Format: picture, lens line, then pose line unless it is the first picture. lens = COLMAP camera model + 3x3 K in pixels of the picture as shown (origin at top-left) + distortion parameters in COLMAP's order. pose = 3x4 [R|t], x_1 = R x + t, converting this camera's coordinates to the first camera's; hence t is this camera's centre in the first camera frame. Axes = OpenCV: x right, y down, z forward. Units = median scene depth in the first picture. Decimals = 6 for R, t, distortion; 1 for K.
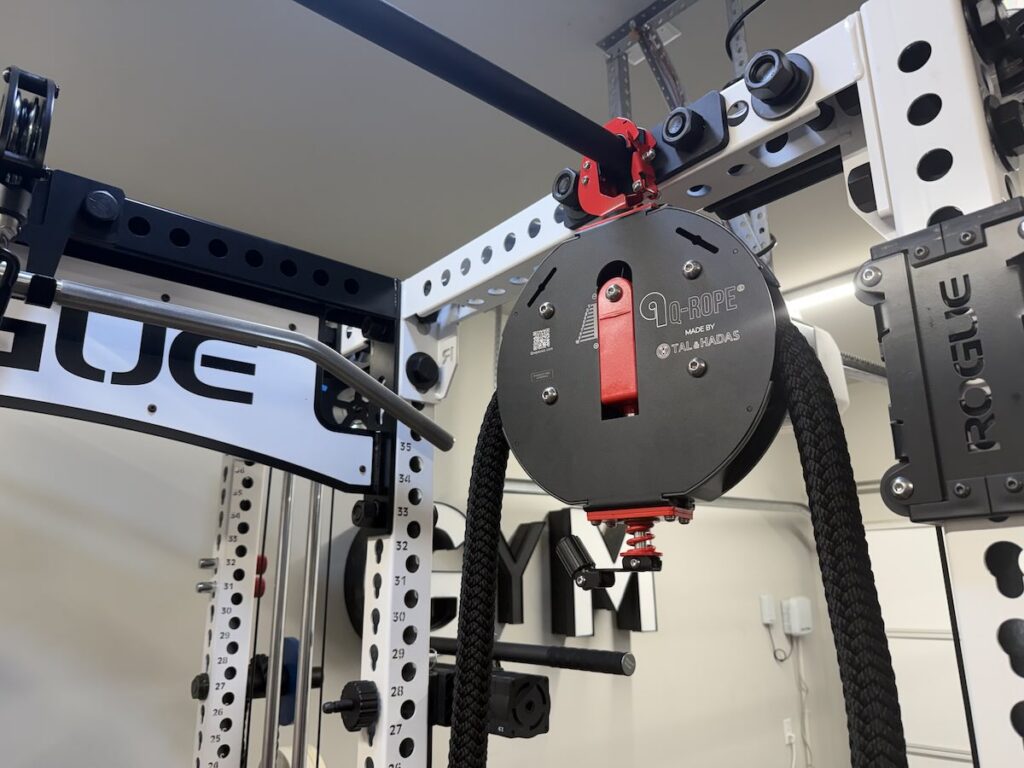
lens RADIAL K [[724.4, 0, 519.7], [0, 724.4, 393.8], [0, 0, 1]] dist [-0.004614, -0.008006]
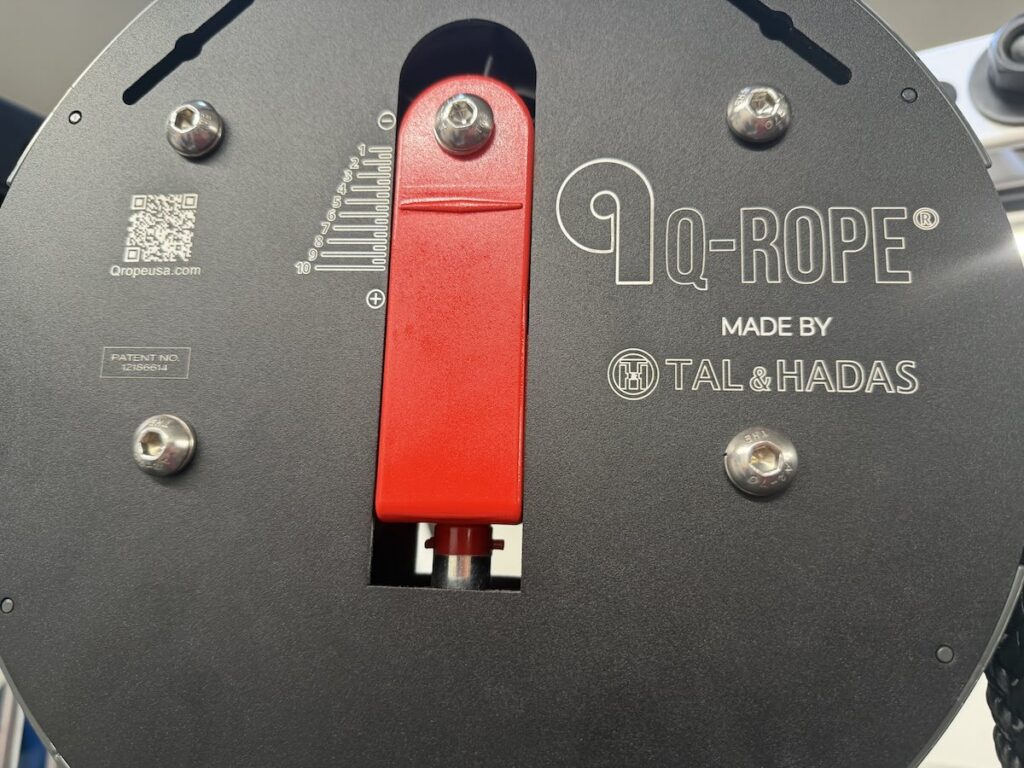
lens RADIAL K [[724.4, 0, 509.9], [0, 724.4, 386.1], [0, 0, 1]] dist [-0.004614, -0.008006]
pose [[0.861257, 0.121673, 0.493389, 0.017593], [-0.174277, 0.982752, 0.061862, -0.060875], [-0.477352, -0.139265, 0.867606, 0.746771]]
